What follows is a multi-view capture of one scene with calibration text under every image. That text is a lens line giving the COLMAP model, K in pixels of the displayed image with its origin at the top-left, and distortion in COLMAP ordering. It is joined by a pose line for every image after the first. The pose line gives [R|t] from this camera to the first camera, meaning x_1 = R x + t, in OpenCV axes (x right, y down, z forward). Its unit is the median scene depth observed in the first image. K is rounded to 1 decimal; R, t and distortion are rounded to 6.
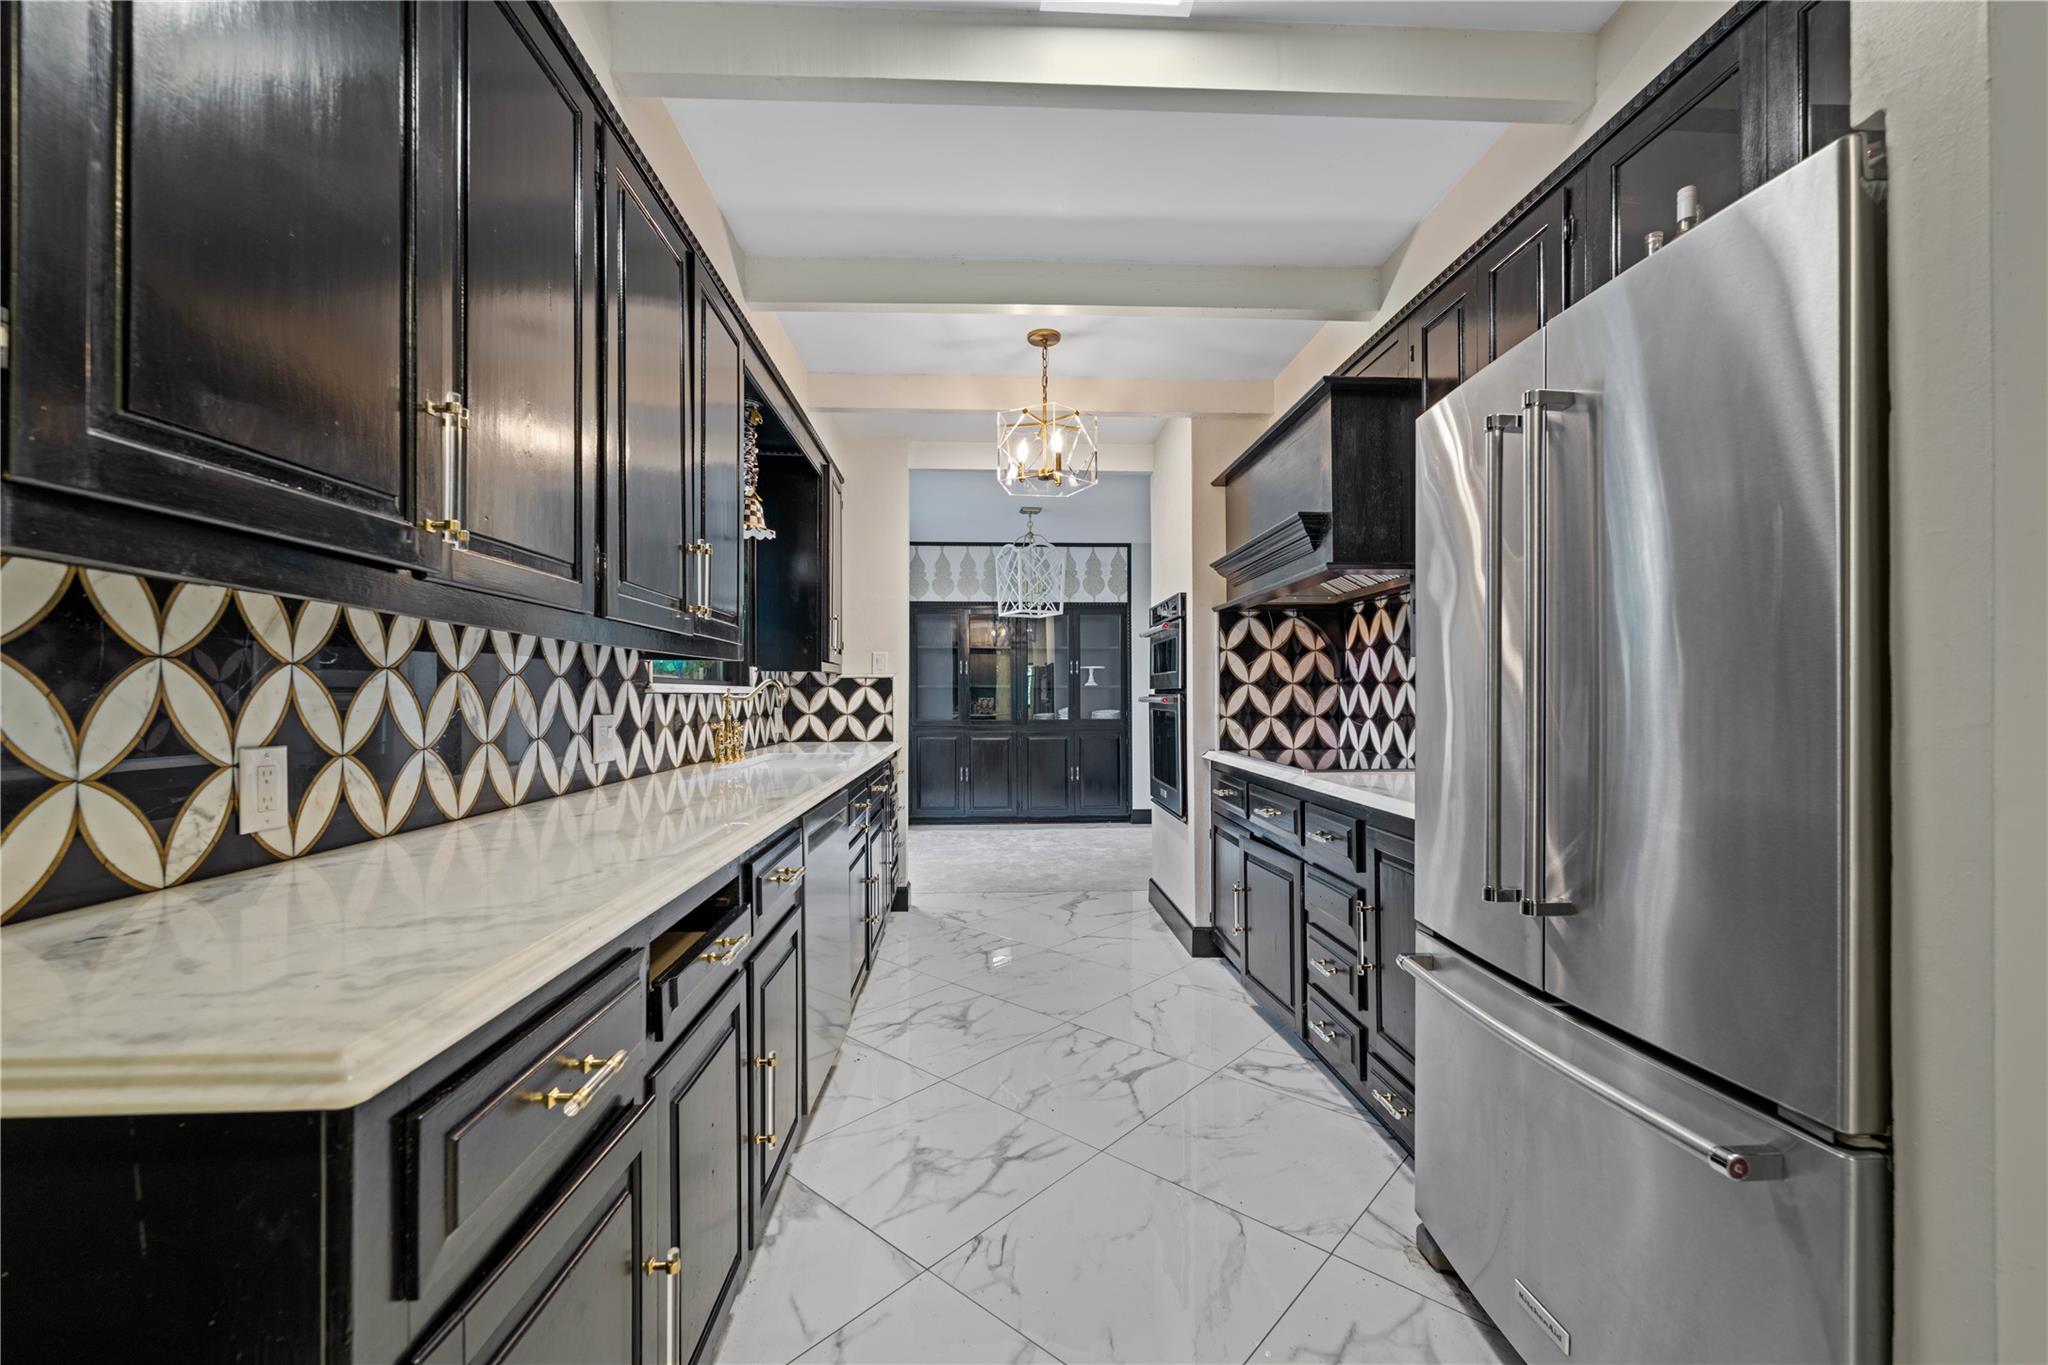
lens RADIAL K [[842.5, 0, 1023.6], [0, 842.5, 686.1], [0, 0, 1]] dist [0.000220, 0.000000]
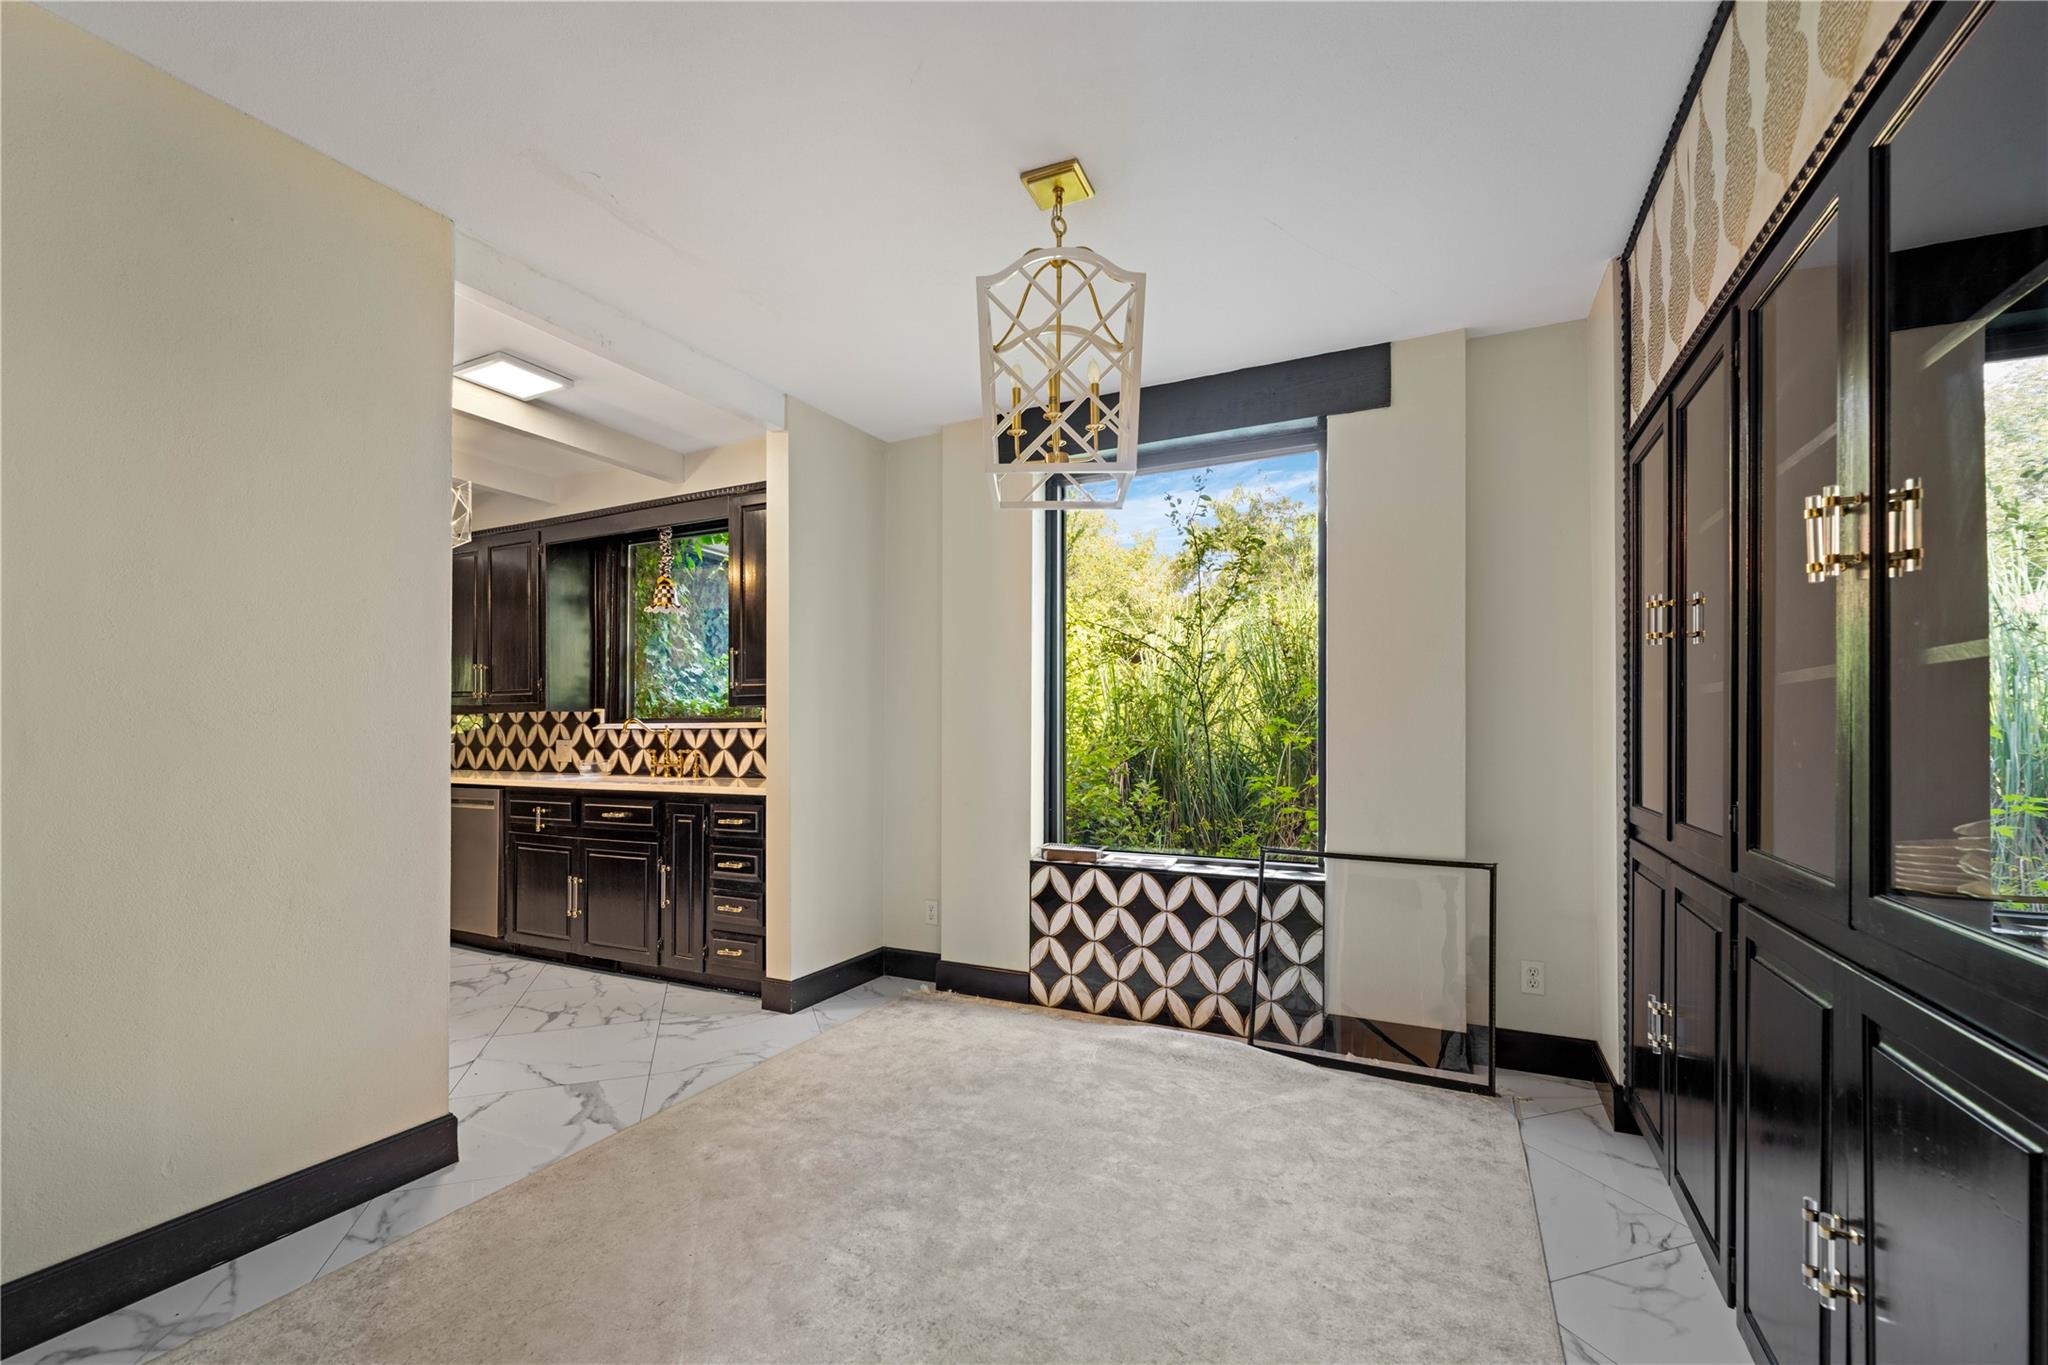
lens RADIAL K [[842.5, 0, 1042.9], [0, 842.5, 726.6], [0, 0, 1]] dist [0.000220, 0.000000]
pose [[-0.459905, -0.000711, -0.887968, 0.512895], [0.001965, 0.999996, -0.001819, 0.003274], [0.887966, -0.002581, -0.459902, 1.835964]]
